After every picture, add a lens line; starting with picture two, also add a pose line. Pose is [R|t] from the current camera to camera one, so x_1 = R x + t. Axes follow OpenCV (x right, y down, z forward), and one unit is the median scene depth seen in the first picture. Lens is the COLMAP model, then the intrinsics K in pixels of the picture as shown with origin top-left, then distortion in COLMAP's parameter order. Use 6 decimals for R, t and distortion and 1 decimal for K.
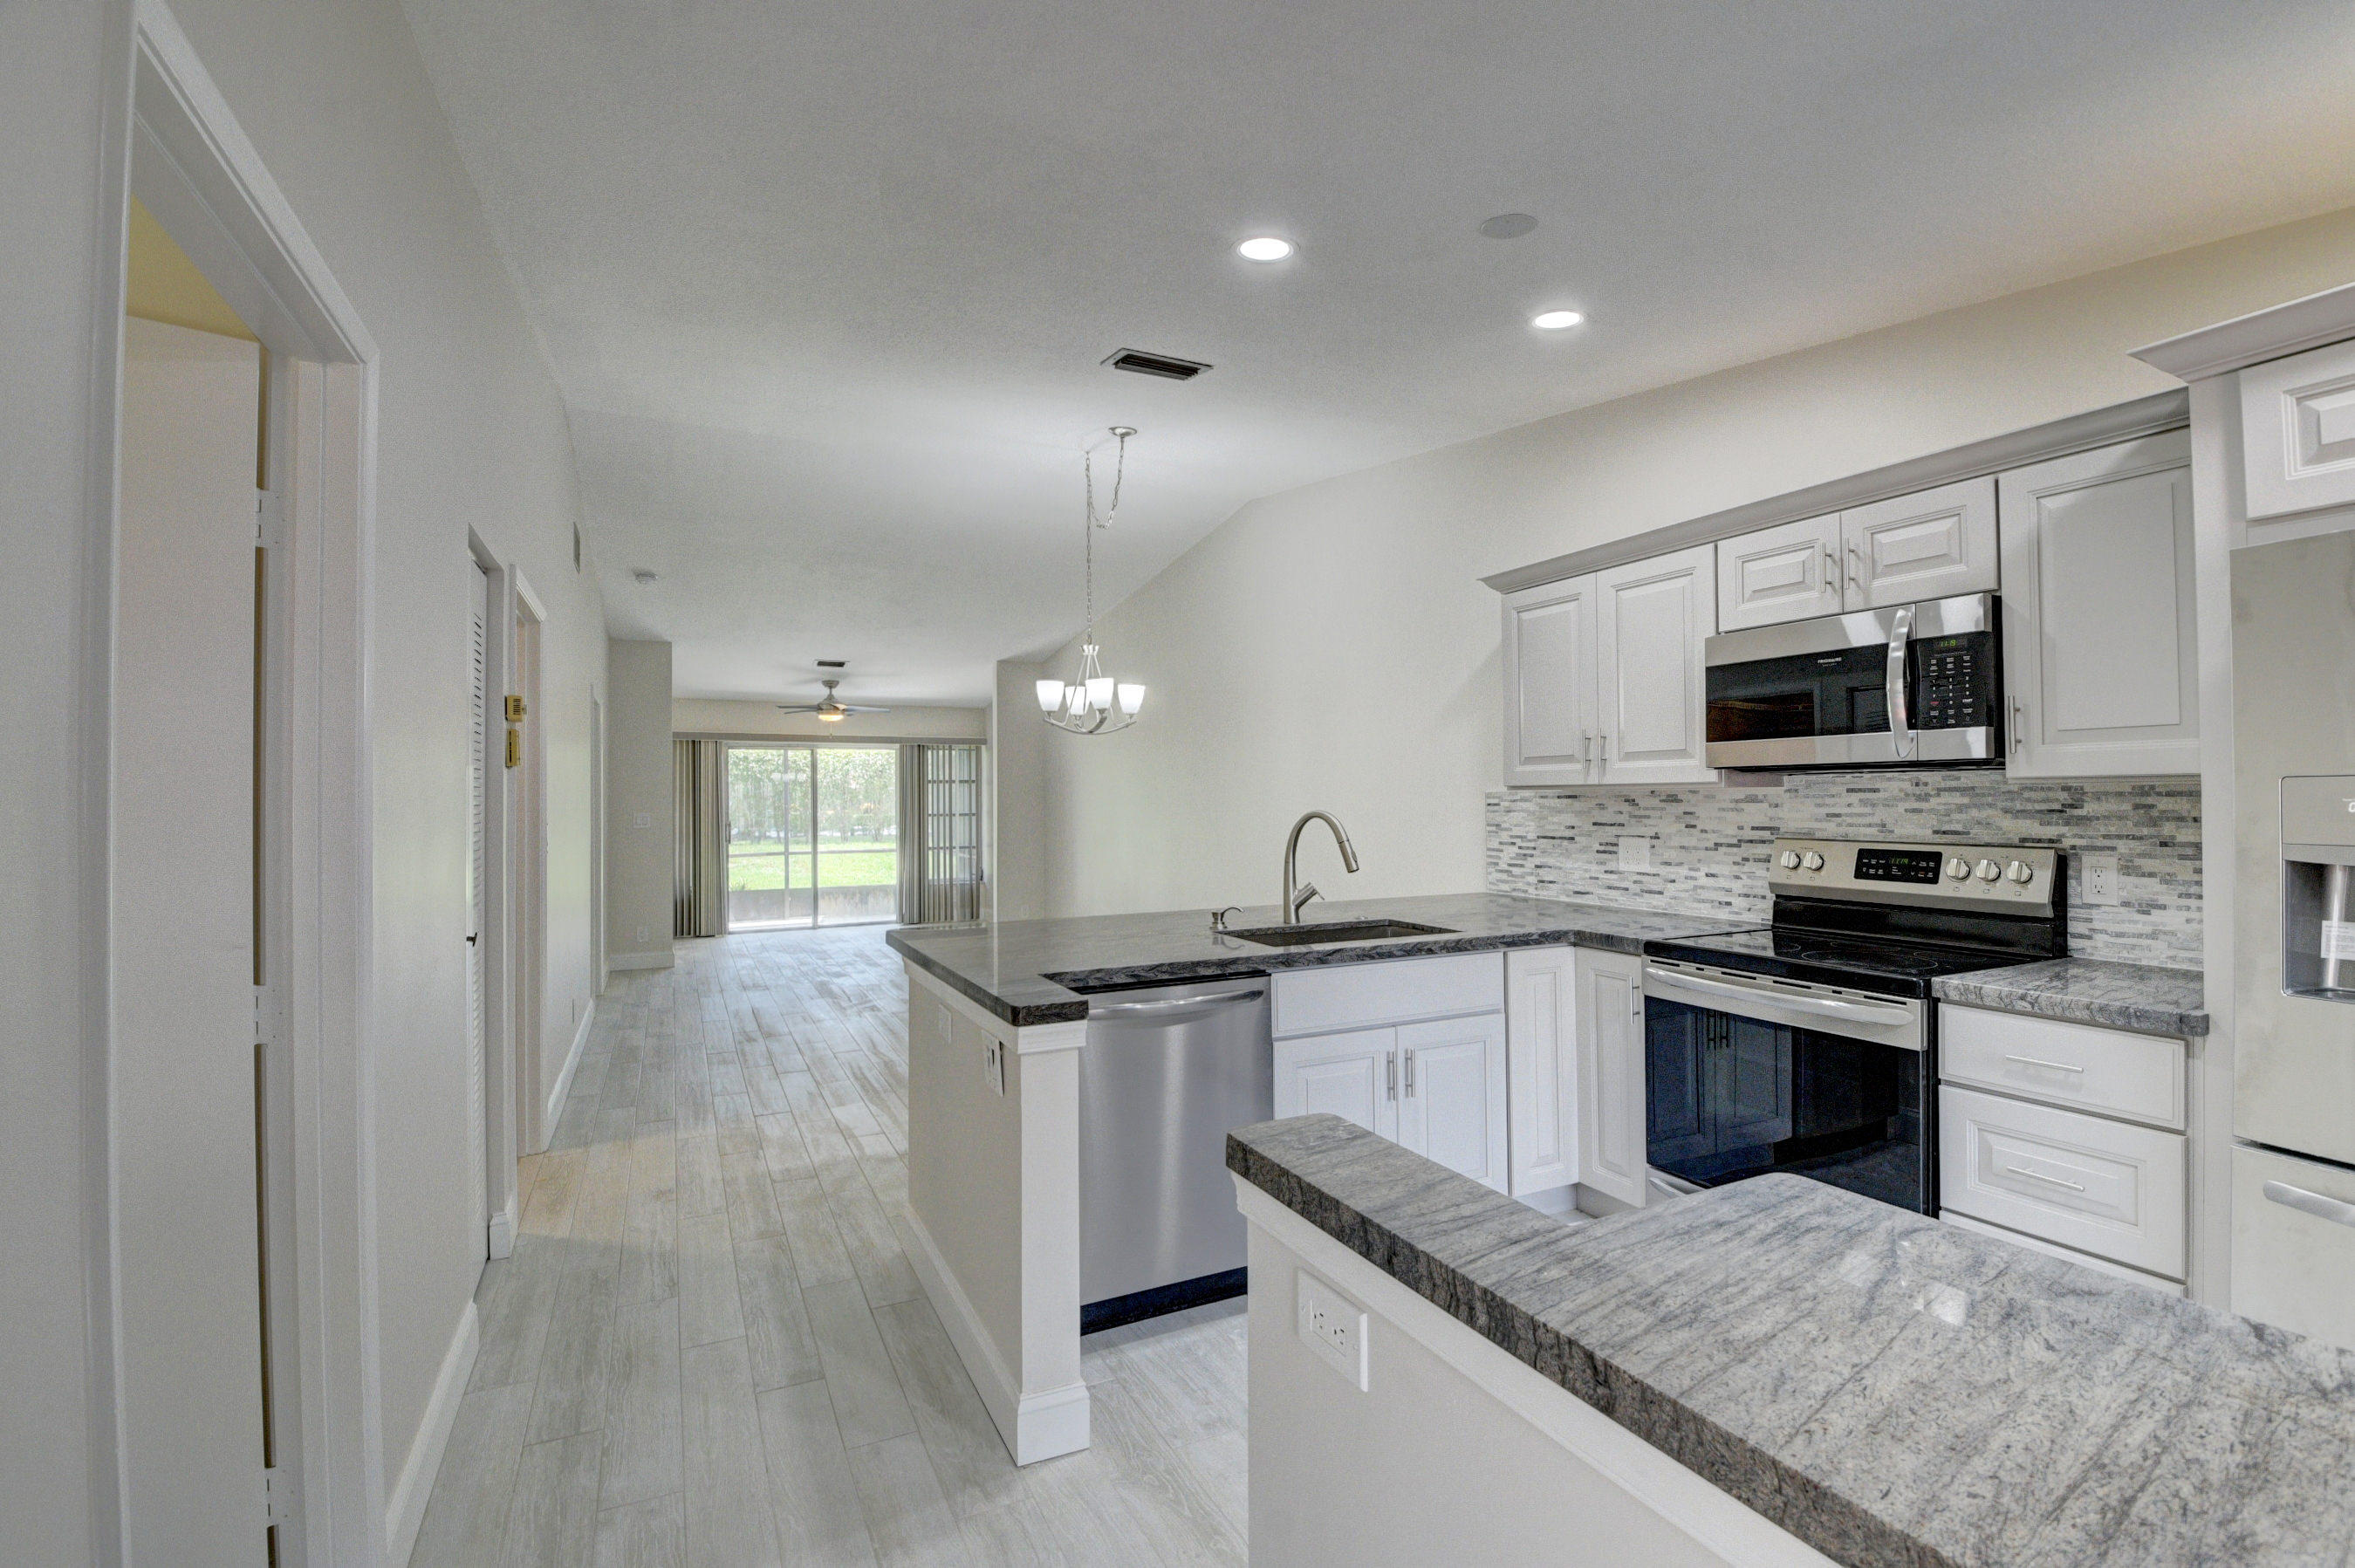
lens RADIAL K [[1026.6, 0, 1183.4], [0, 1026.6, 780.5], [0, 0, 1]] dist [0.001523, -0.022161]
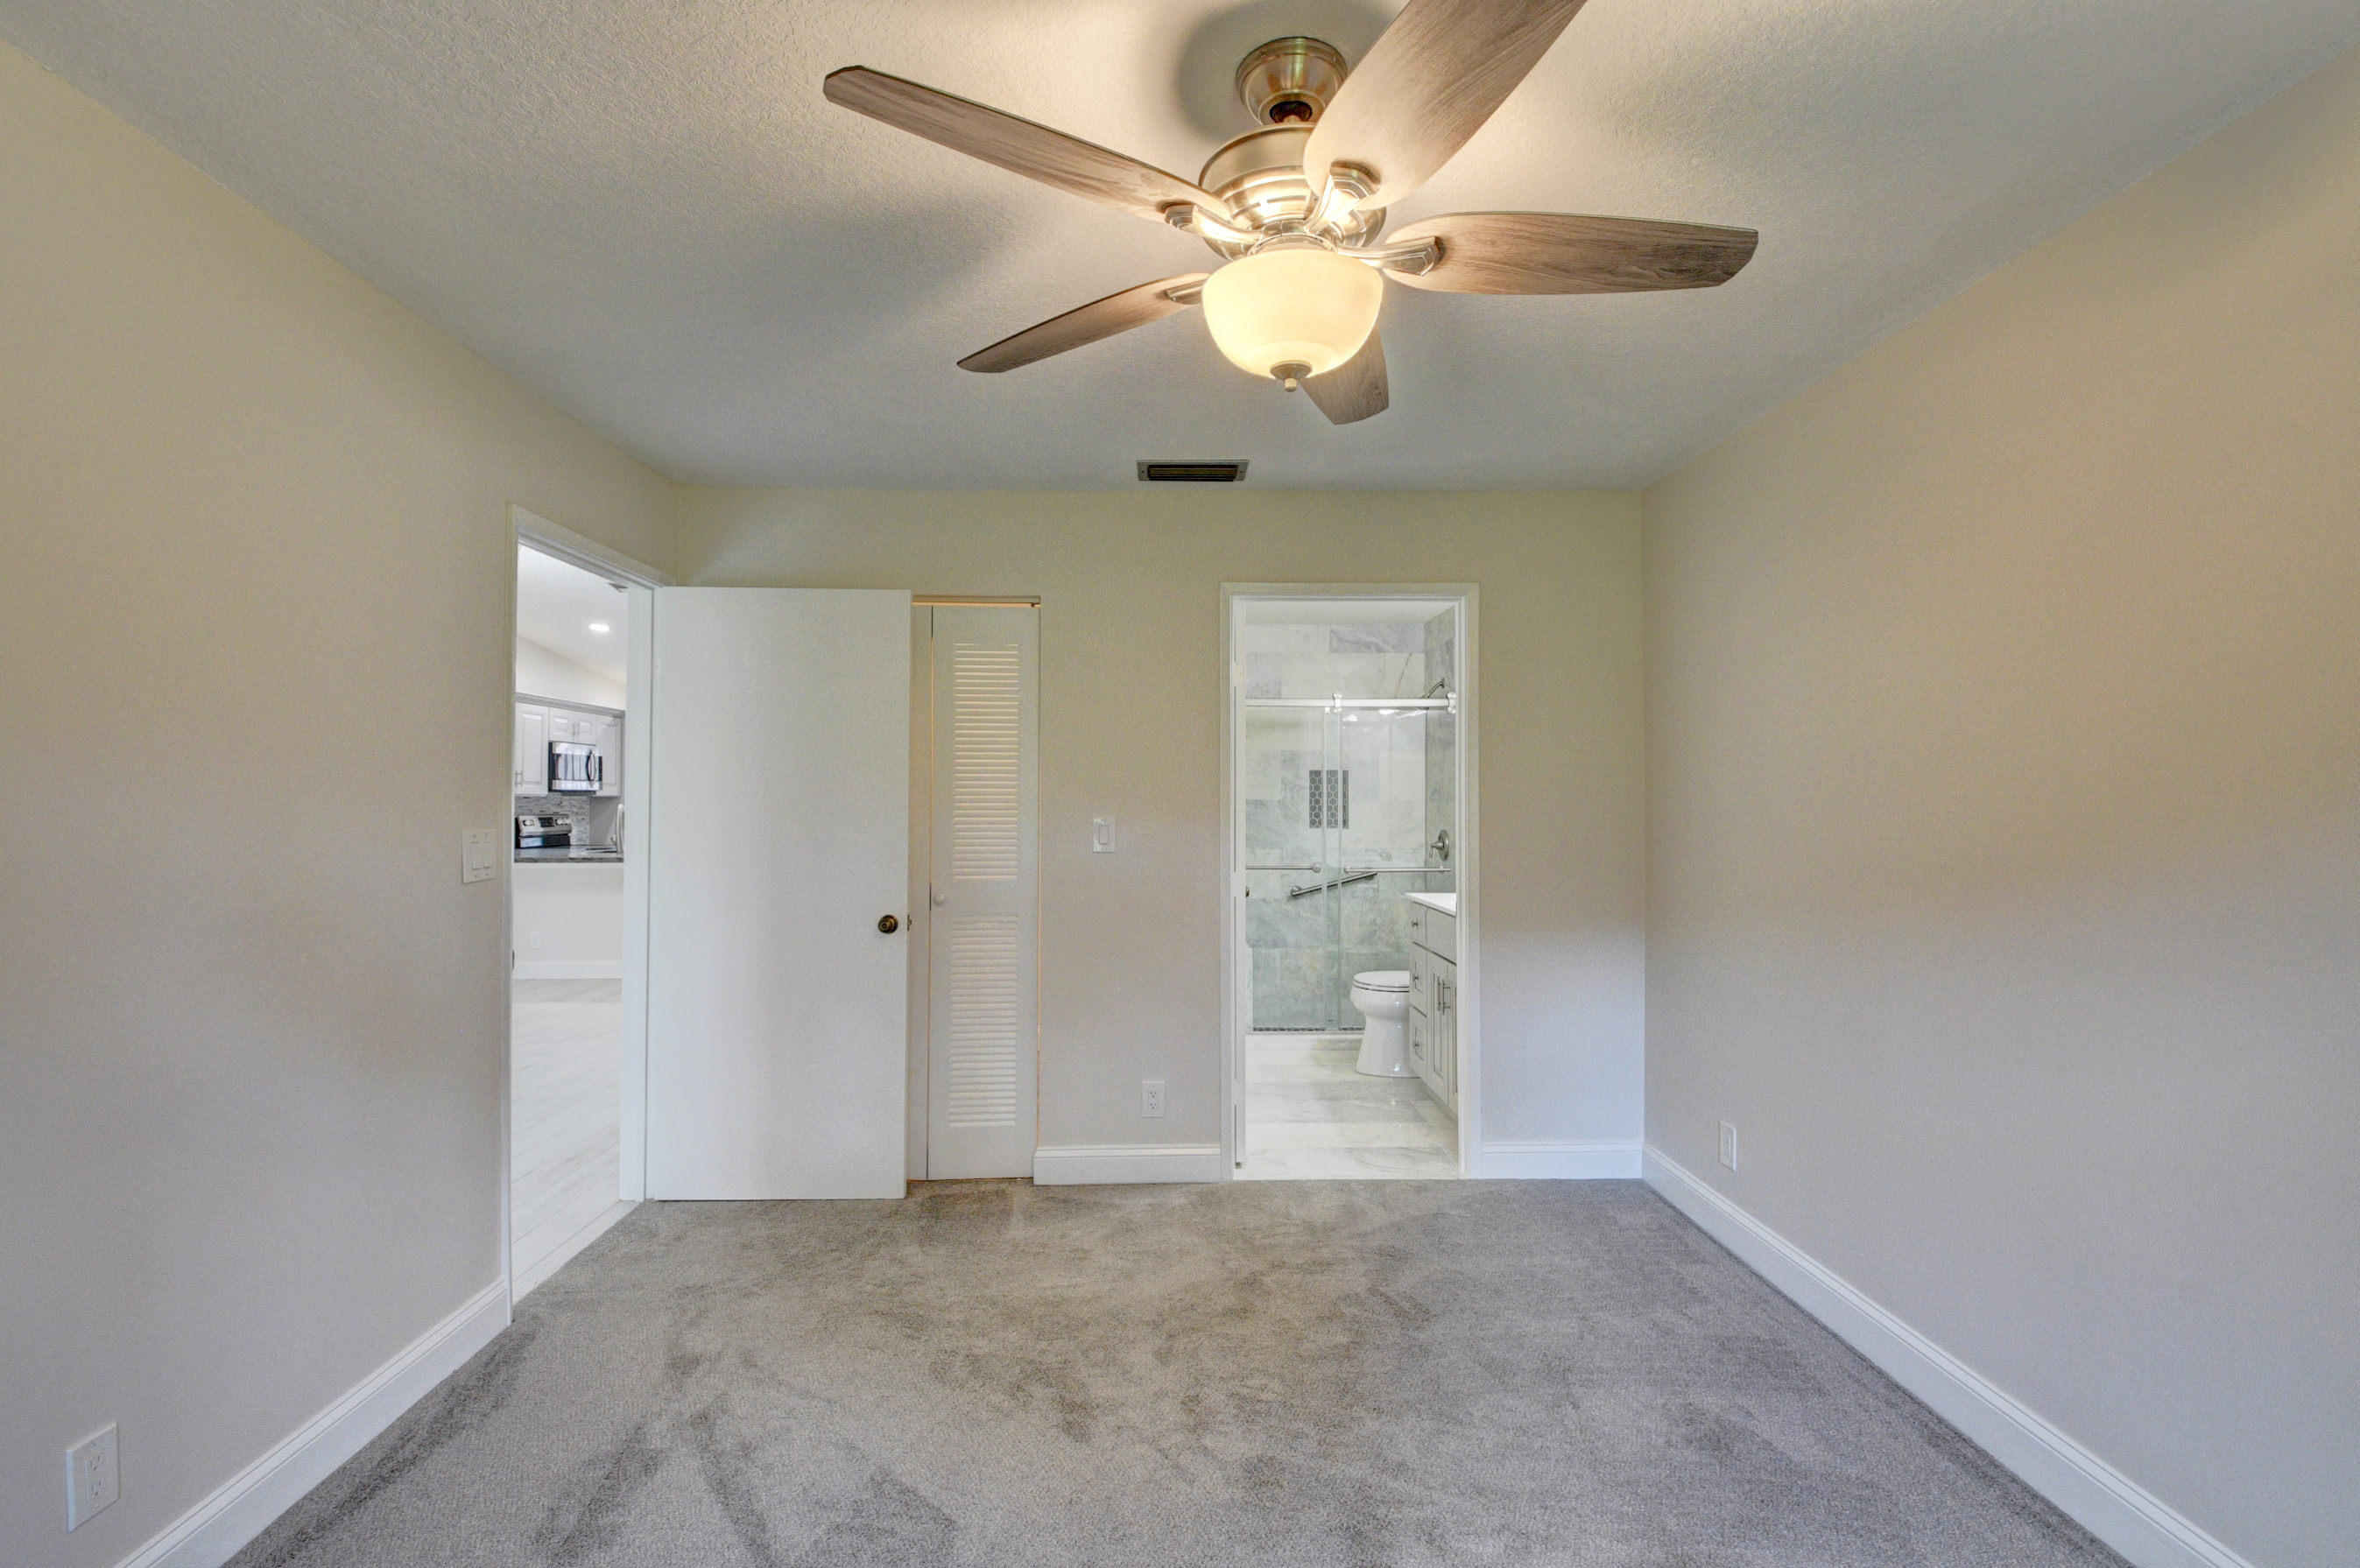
lens RADIAL K [[1037.8, 0, 1177.5], [0, 1037.8, 781.7], [0, 0, 1]] dist [0.002898, -0.018941]
pose [[-0.913162, 0.009217, 0.407492, -2.190030], [-0.006064, 0.999326, -0.036194, 0.058824], [-0.407551, -0.035522, -0.912491, 2.898350]]
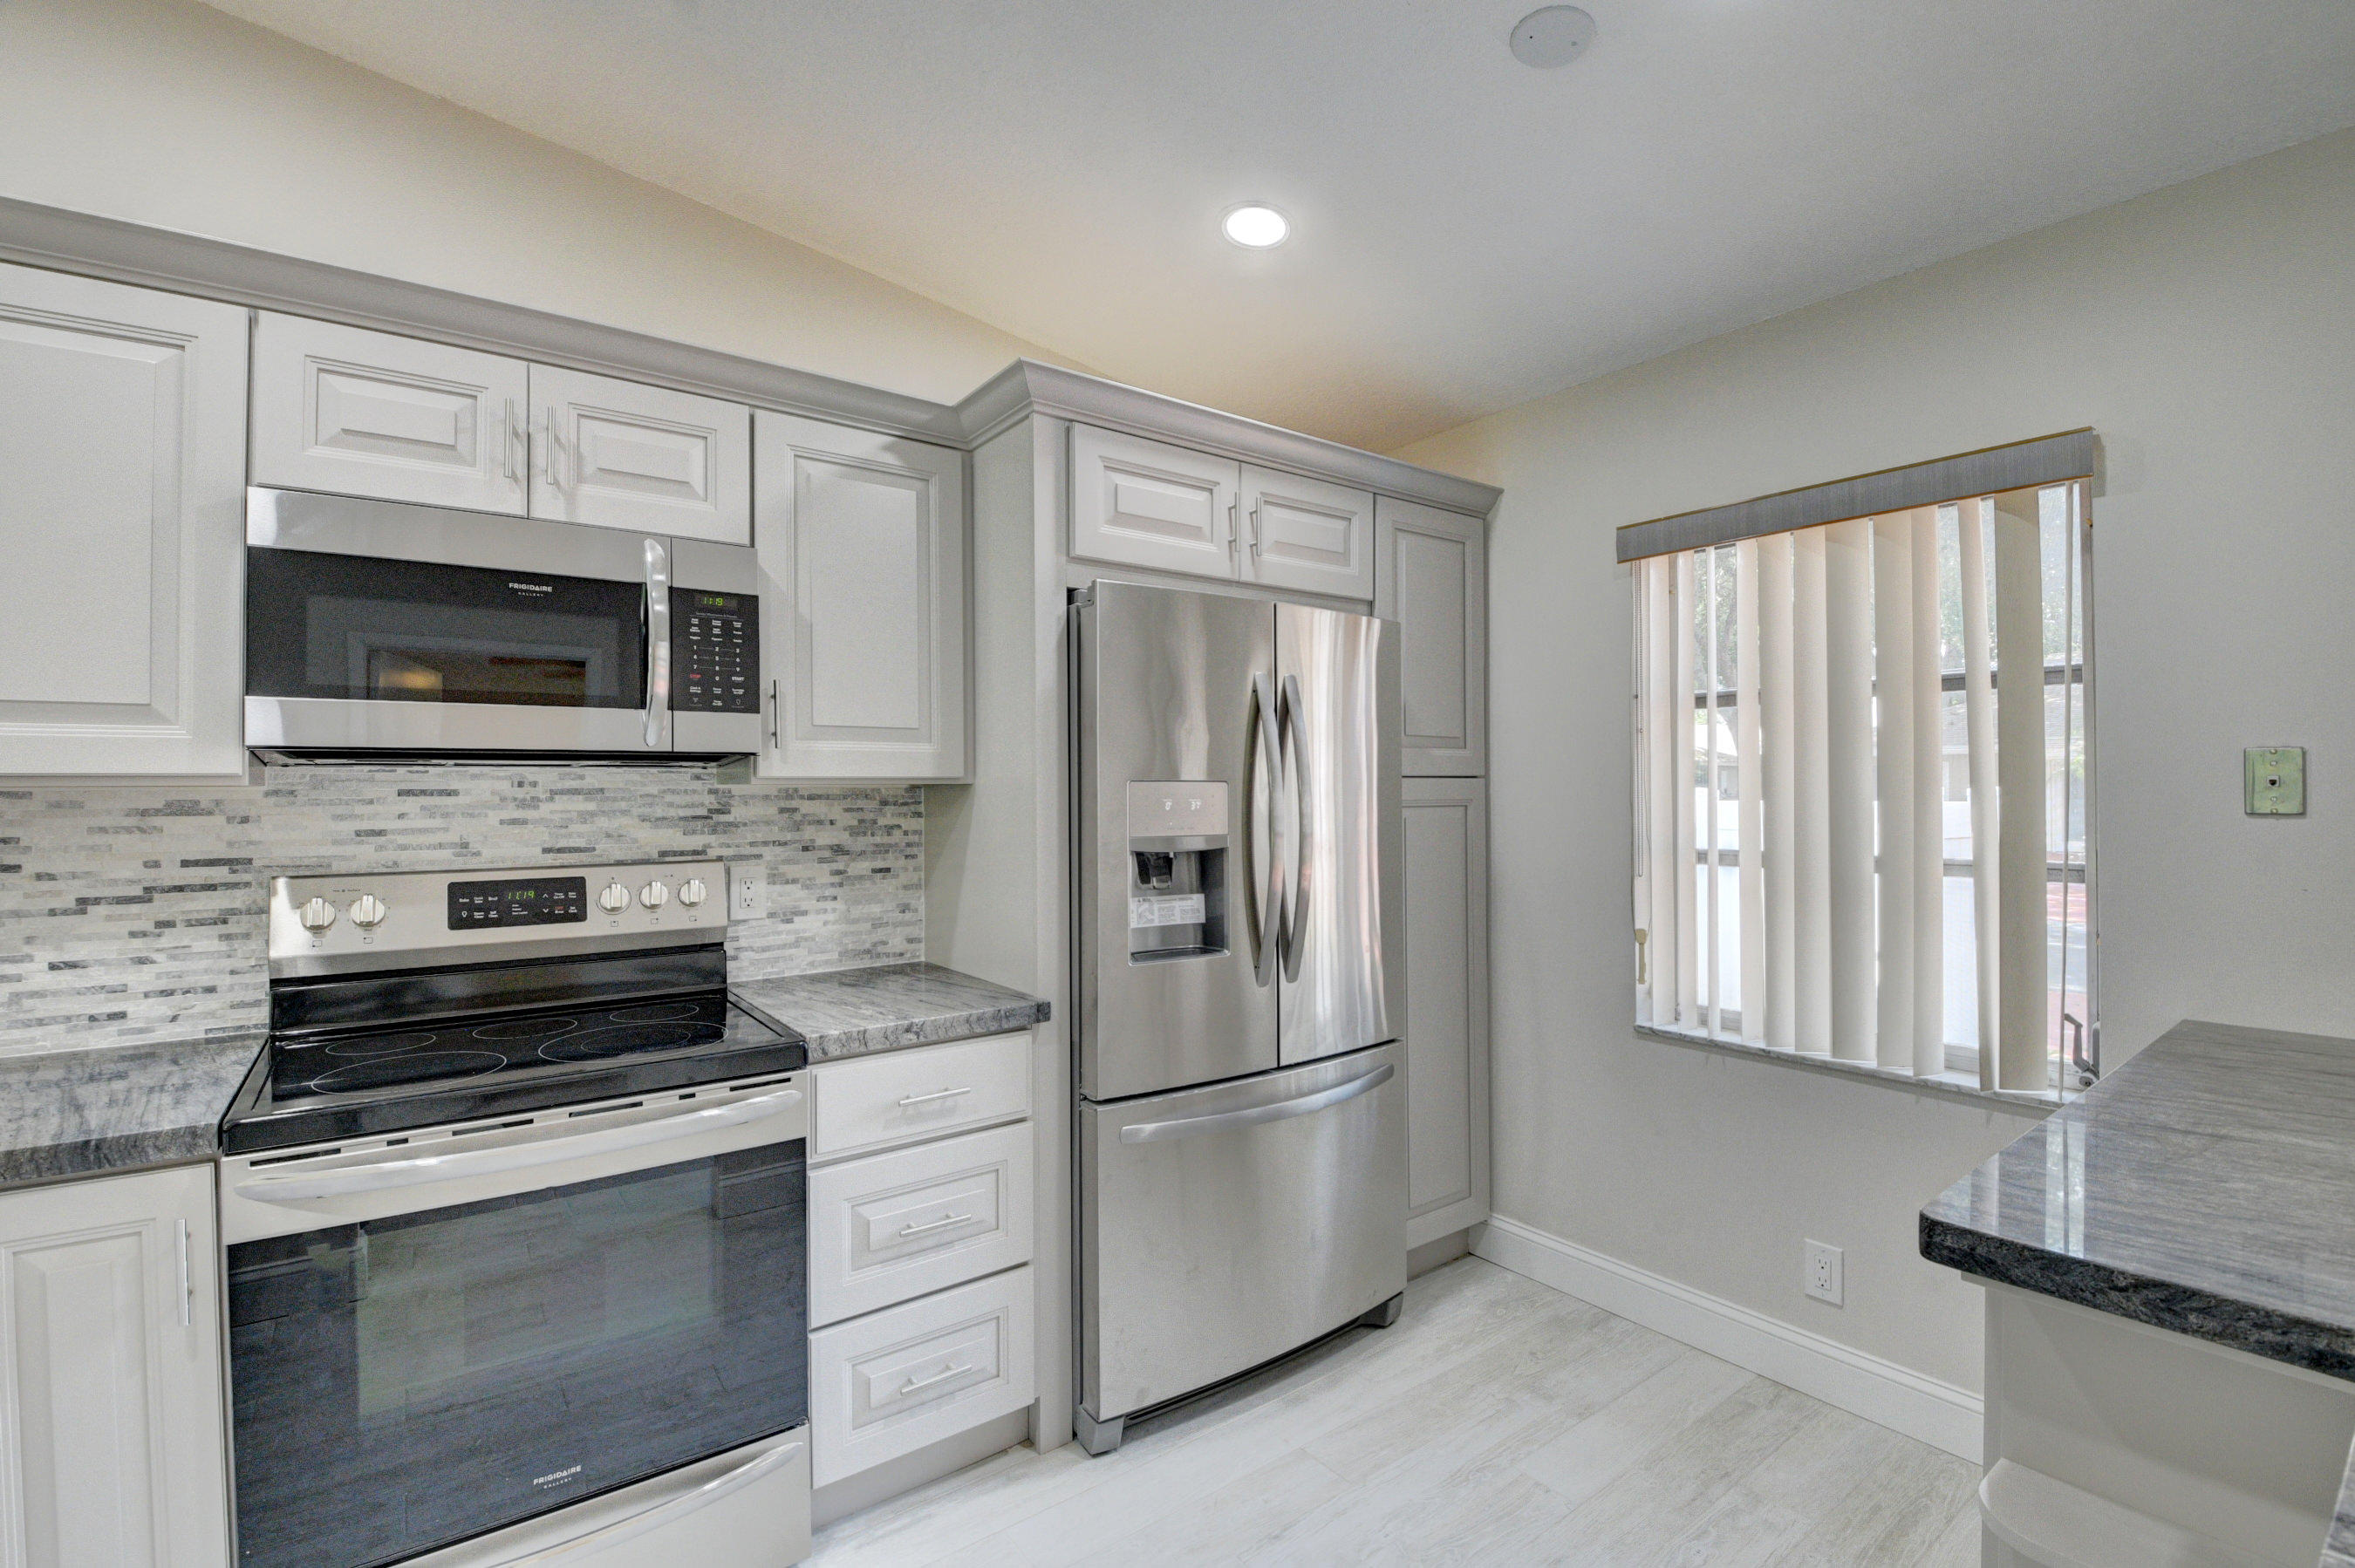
lens RADIAL K [[1035.7, 0, 1175.0], [0, 1035.7, 781.7], [0, 0, 1]] dist [0.002898, -0.018941]
pose [[-0.183335, 0.015263, 0.982932, -0.064757], [-0.008359, 0.999819, -0.017084, 0.009764], [-0.983015, -0.011348, -0.183174, 0.648678]]
